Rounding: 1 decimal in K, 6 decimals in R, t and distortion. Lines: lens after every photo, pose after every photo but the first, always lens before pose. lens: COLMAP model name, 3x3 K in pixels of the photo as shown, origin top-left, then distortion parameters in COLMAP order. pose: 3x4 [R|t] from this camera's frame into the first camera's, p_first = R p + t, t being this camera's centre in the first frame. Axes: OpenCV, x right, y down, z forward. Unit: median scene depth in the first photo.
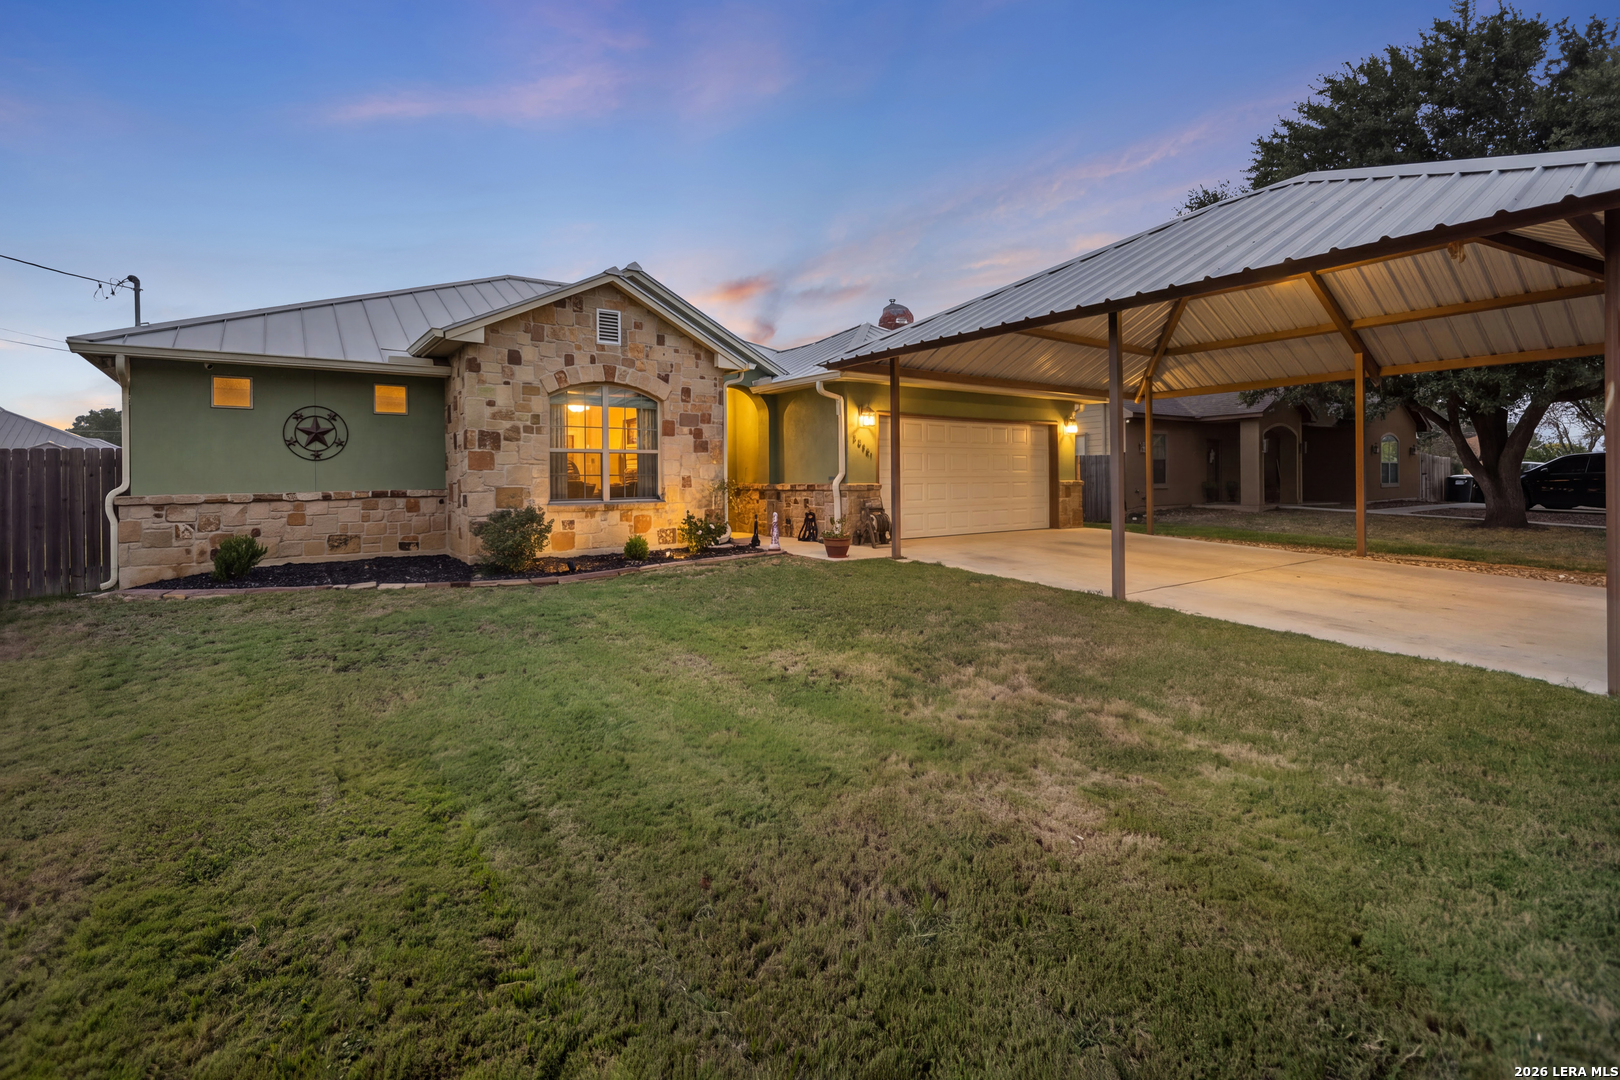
lens RADIAL K [[767.2, 0, 804.0], [0, 767.2, 467.9], [0, 0, 1]] dist [-0.000495, -0.000269]
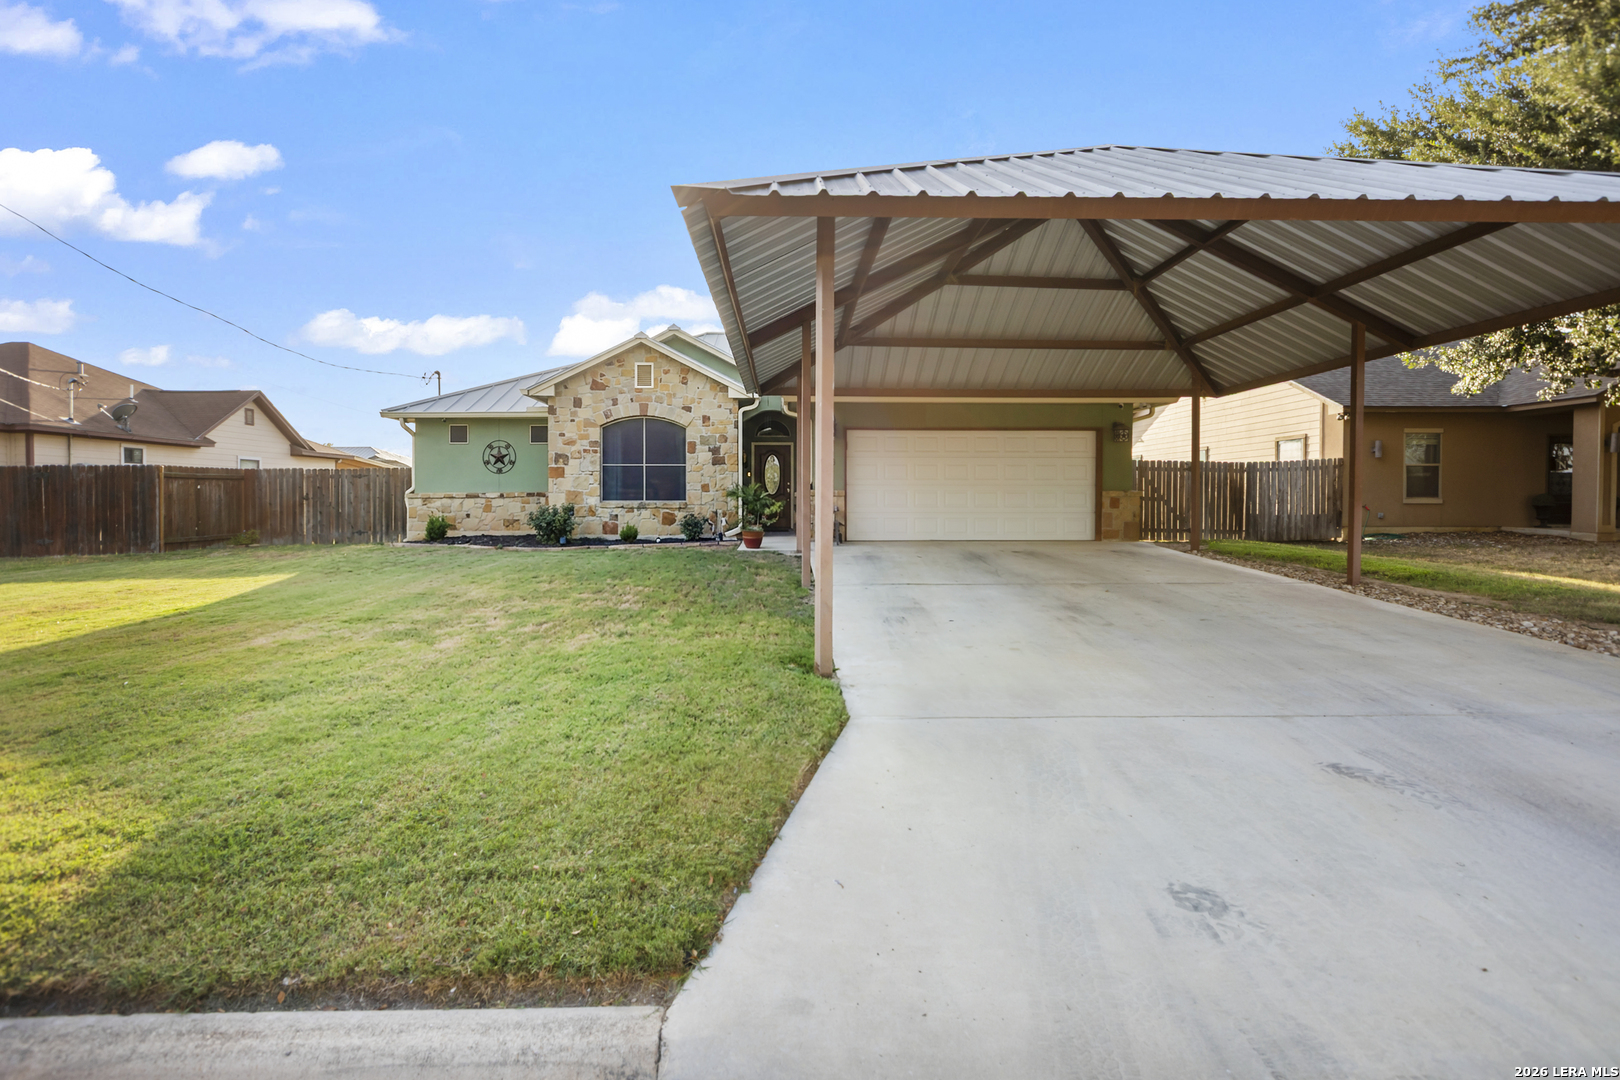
lens RADIAL K [[749.4, 0, 810.0], [0, 749.4, 540.0], [0, 0, 1]] dist [-0.000237, -0.000090]
pose [[0.818494, 0.039766, -0.573138, 0.816924], [-0.000403, 0.997641, 0.068645, 0.021370], [0.574516, -0.055955, 0.816579, 0.050465]]
